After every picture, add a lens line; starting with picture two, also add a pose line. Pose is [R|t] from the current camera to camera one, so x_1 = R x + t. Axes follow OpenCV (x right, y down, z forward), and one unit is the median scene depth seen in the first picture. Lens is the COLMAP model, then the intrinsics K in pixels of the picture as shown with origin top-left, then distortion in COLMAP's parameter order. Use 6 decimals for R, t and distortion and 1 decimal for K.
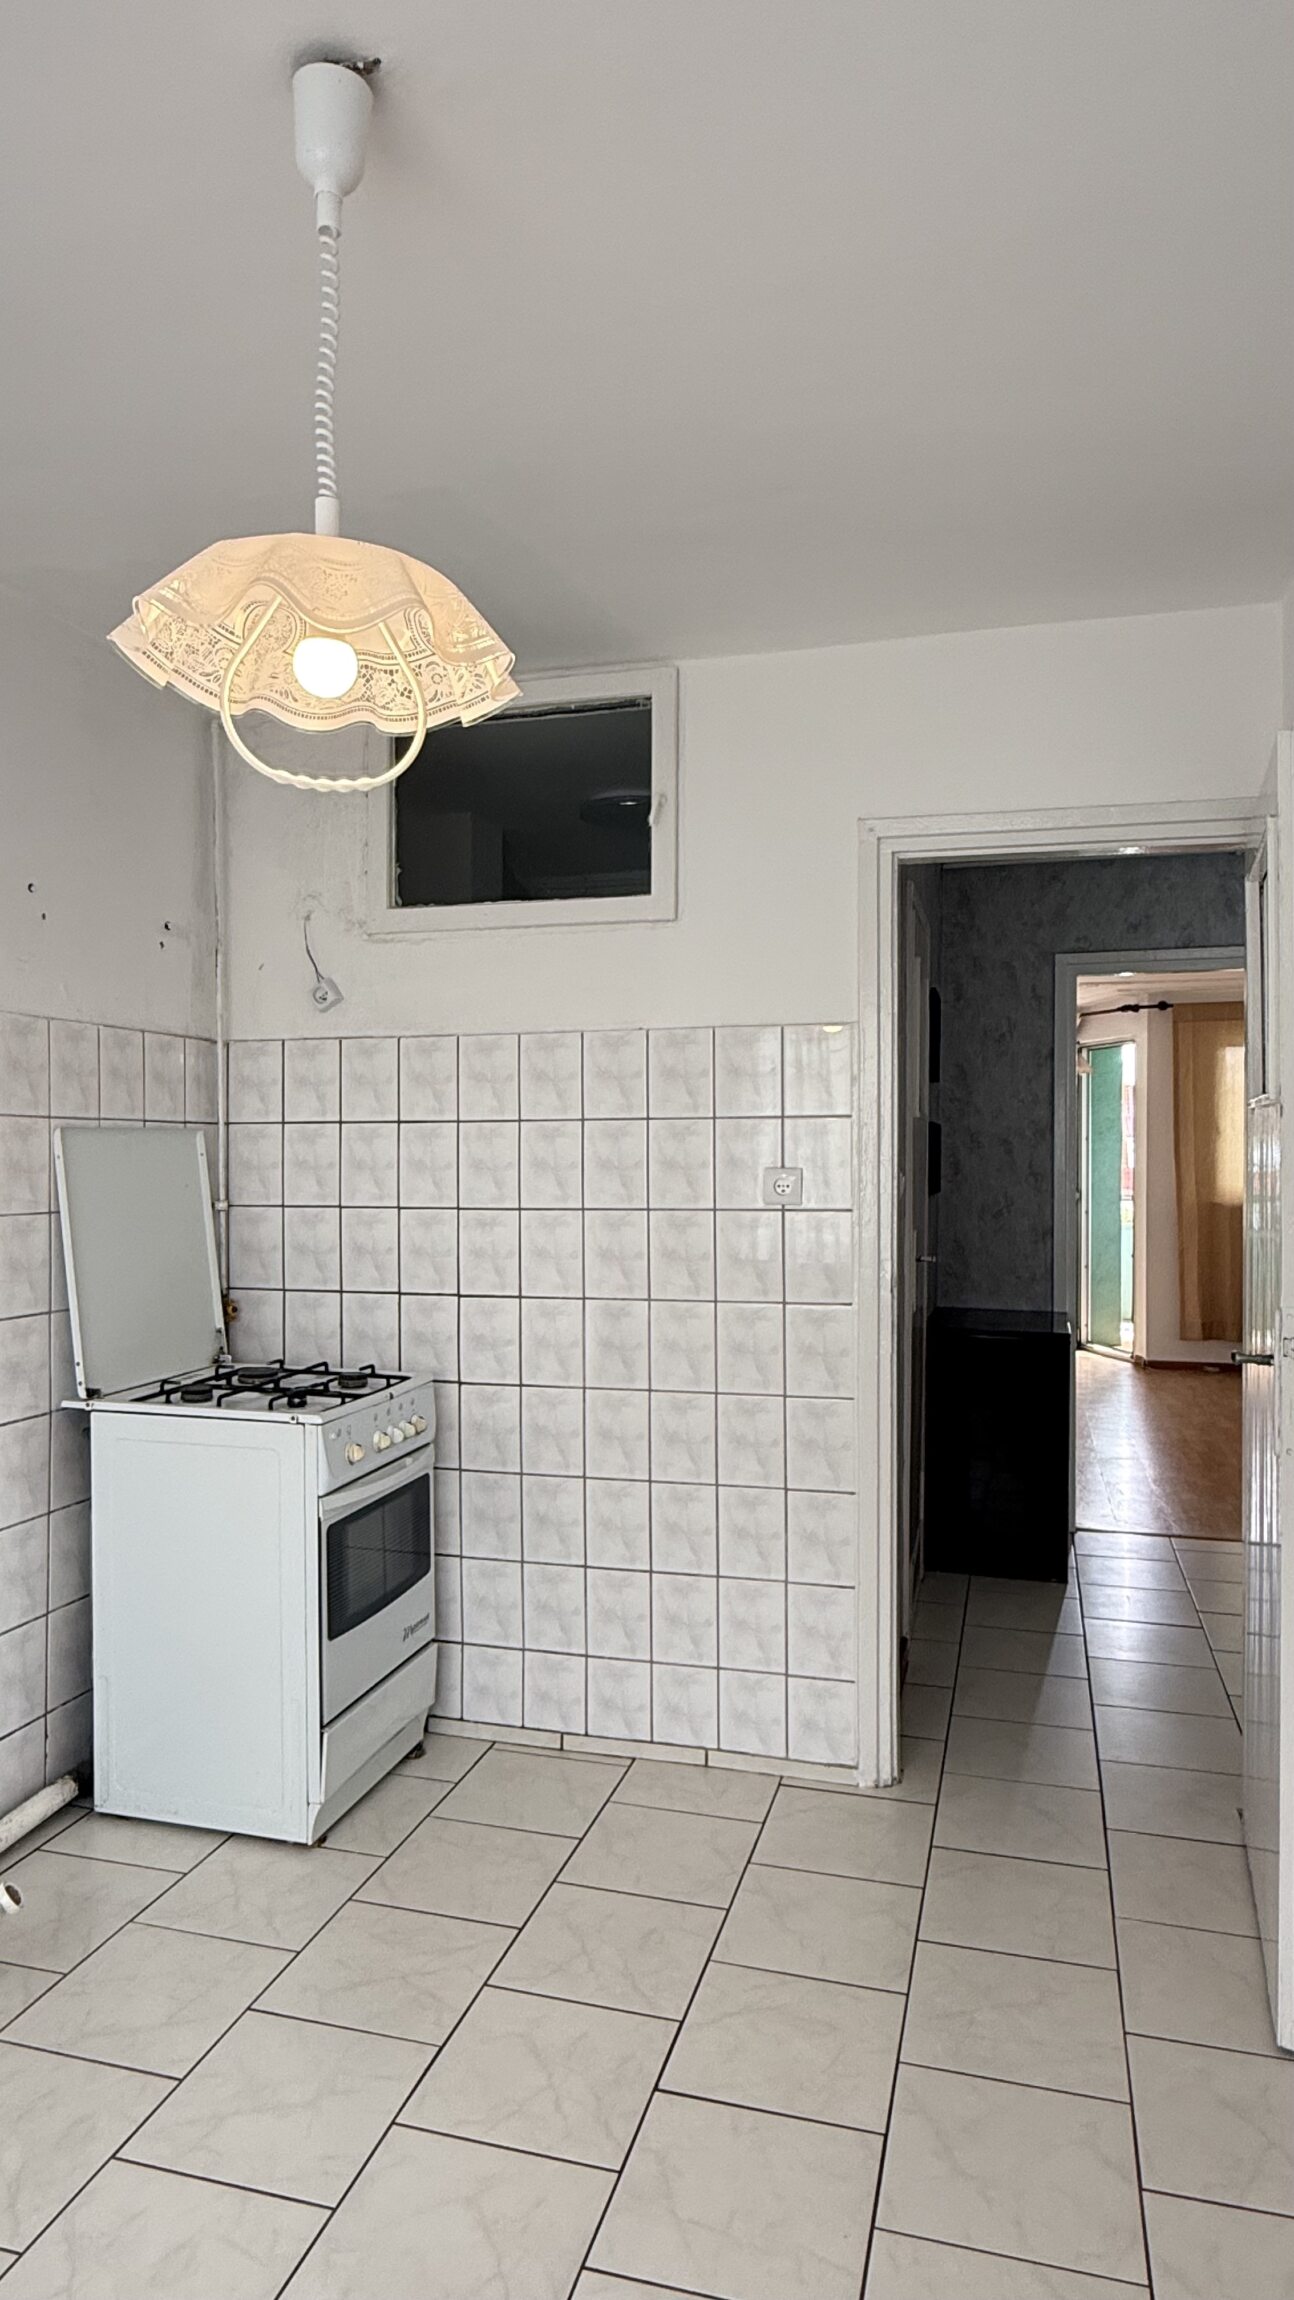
lens RADIAL K [[1381.0, 0, 642.4], [0, 1381.0, 1149.9], [0, 0, 1]] dist [0.004150, -0.002589]
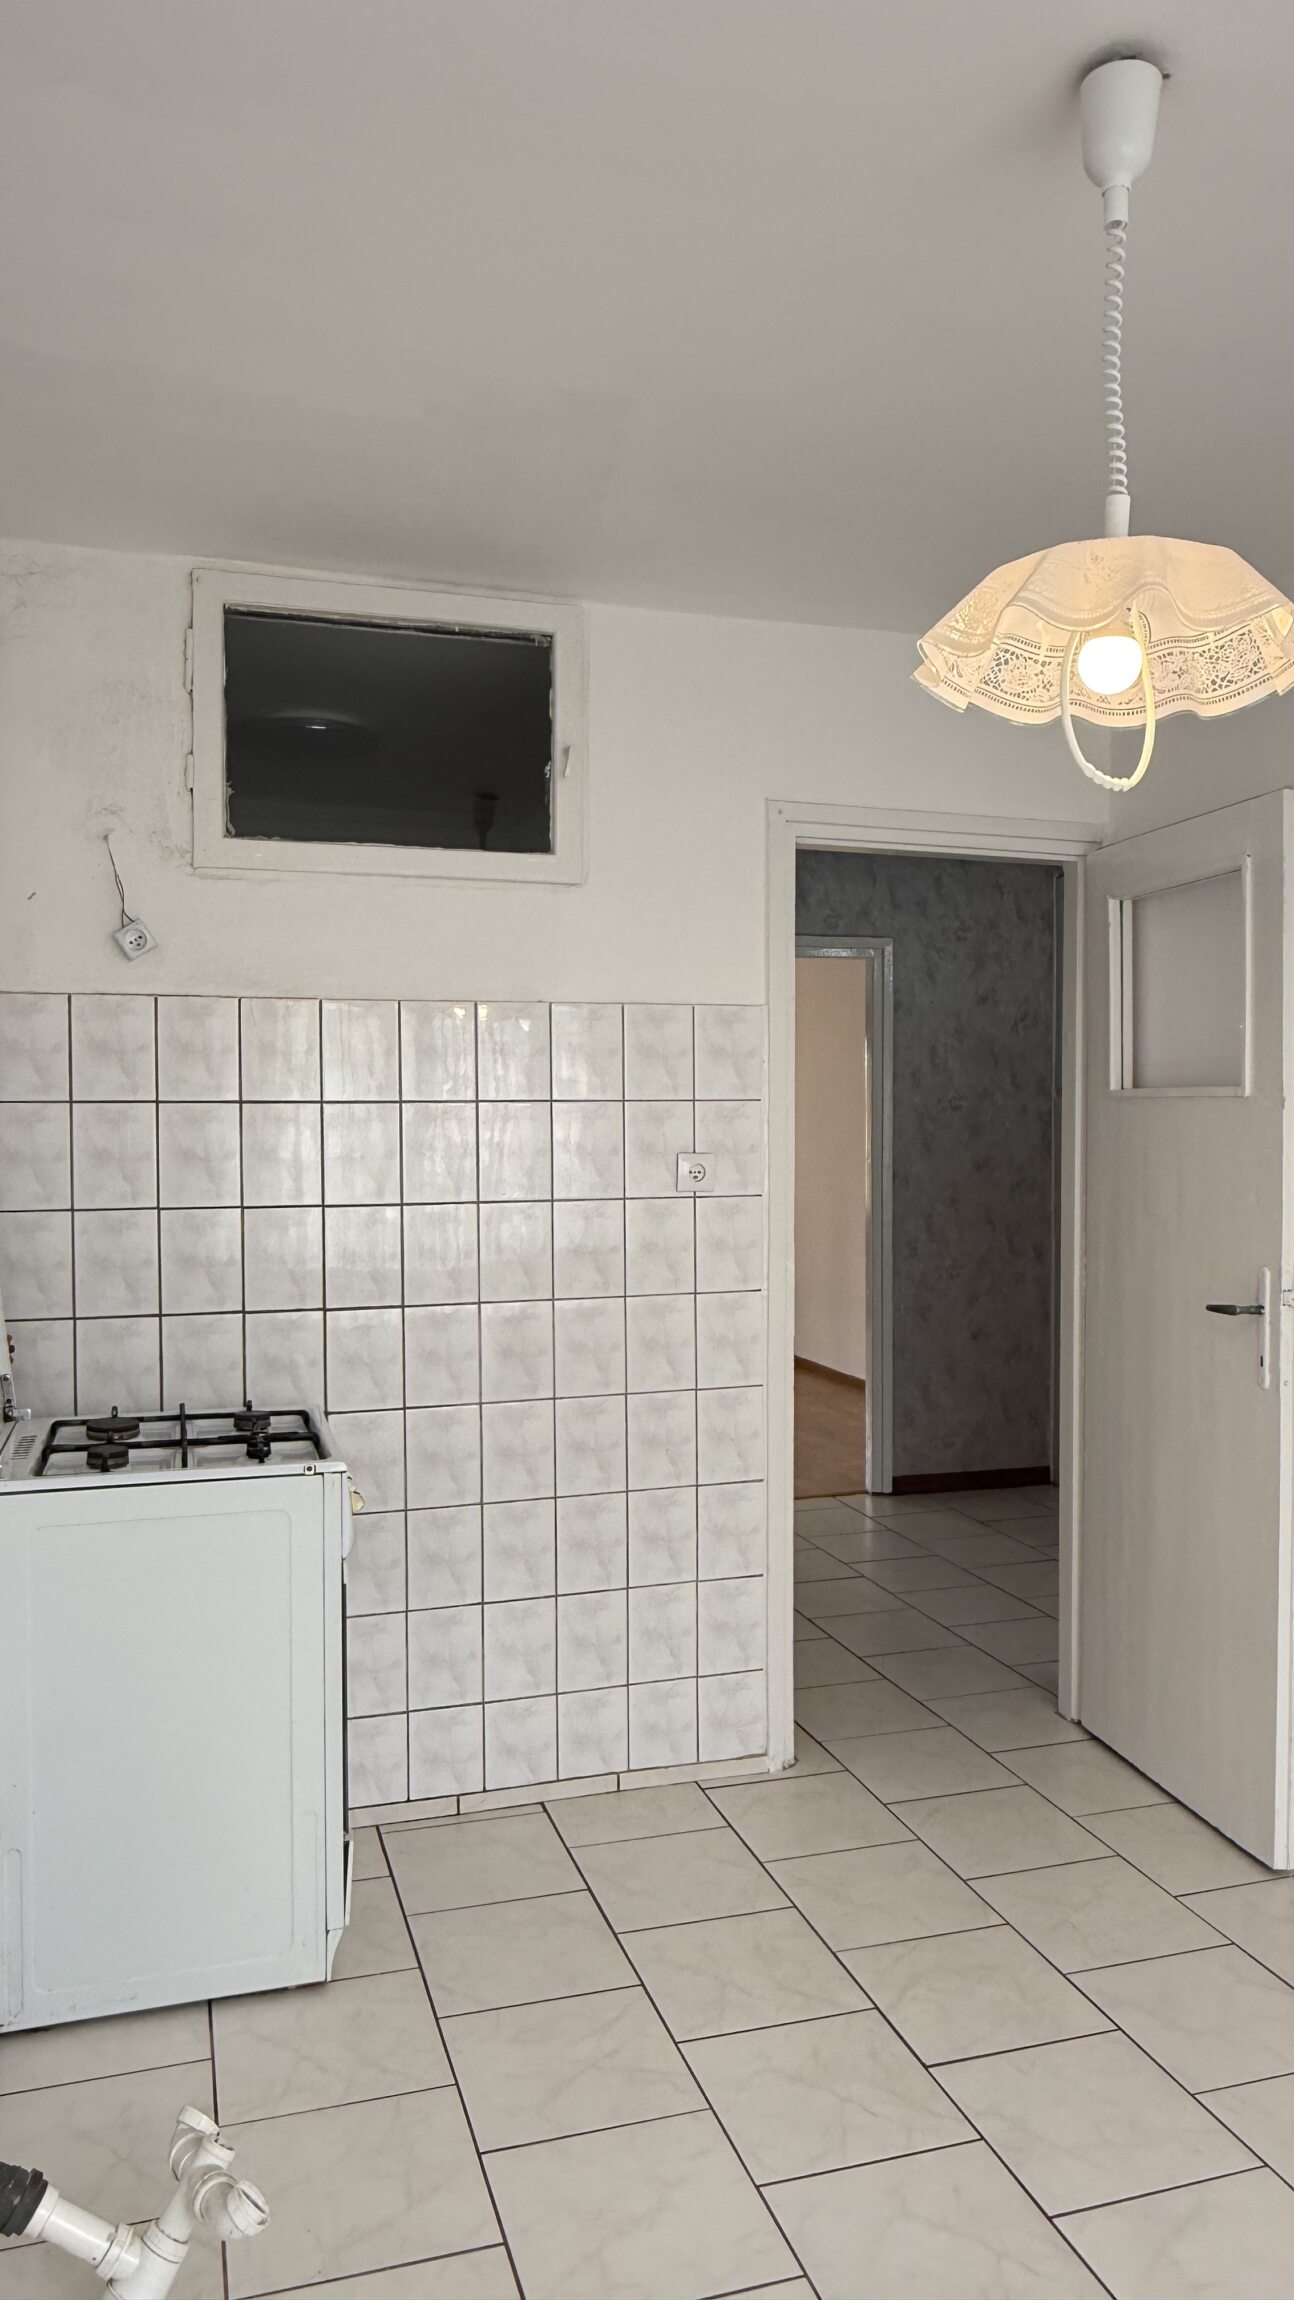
lens RADIAL K [[1563.0, 0, 645.3], [0, 1563.0, 1146.5], [0, 0, 1]] dist [0.005092, 0.001838]
pose [[0.837744, -0.009283, 0.545984, -0.517771], [0.001455, 0.999890, 0.014767, -0.007741], [-0.546061, -0.011577, 0.837665, 0.105415]]
